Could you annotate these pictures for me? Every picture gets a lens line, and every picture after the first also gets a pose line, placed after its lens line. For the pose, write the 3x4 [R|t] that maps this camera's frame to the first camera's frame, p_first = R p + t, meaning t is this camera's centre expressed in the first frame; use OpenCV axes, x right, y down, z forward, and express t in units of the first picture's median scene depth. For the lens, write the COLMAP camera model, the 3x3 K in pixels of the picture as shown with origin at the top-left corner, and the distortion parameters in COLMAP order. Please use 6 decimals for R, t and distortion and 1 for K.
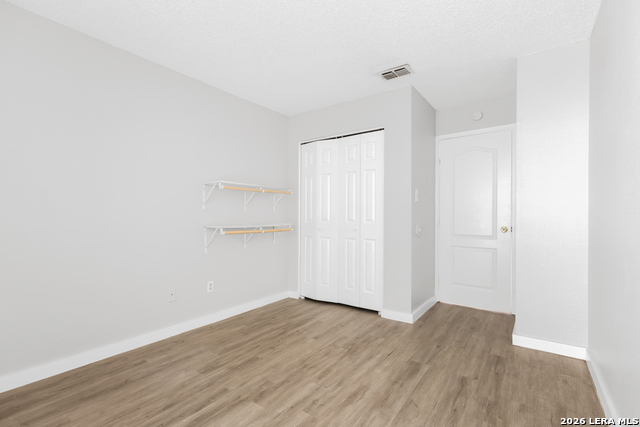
lens RADIAL K [[296.1, 0, 315.7], [0, 296.1, 216.0], [0, 0, 1]] dist [-0.002494, 0.000616]
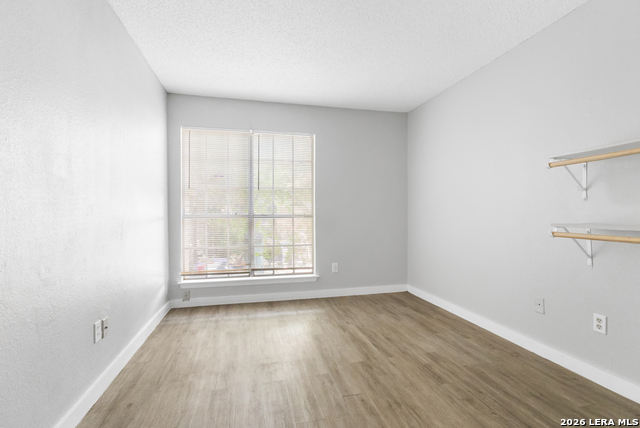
lens RADIAL K [[296.1, 0, 316.0], [0, 296.1, 213.6], [0, 0, 1]] dist [-0.002494, 0.000616]
pose [[-0.647361, 0.002902, -0.762178, 0.714360], [0.005533, 0.999984, -0.000892, 0.013188], [0.762163, -0.004794, -0.647367, 1.391441]]
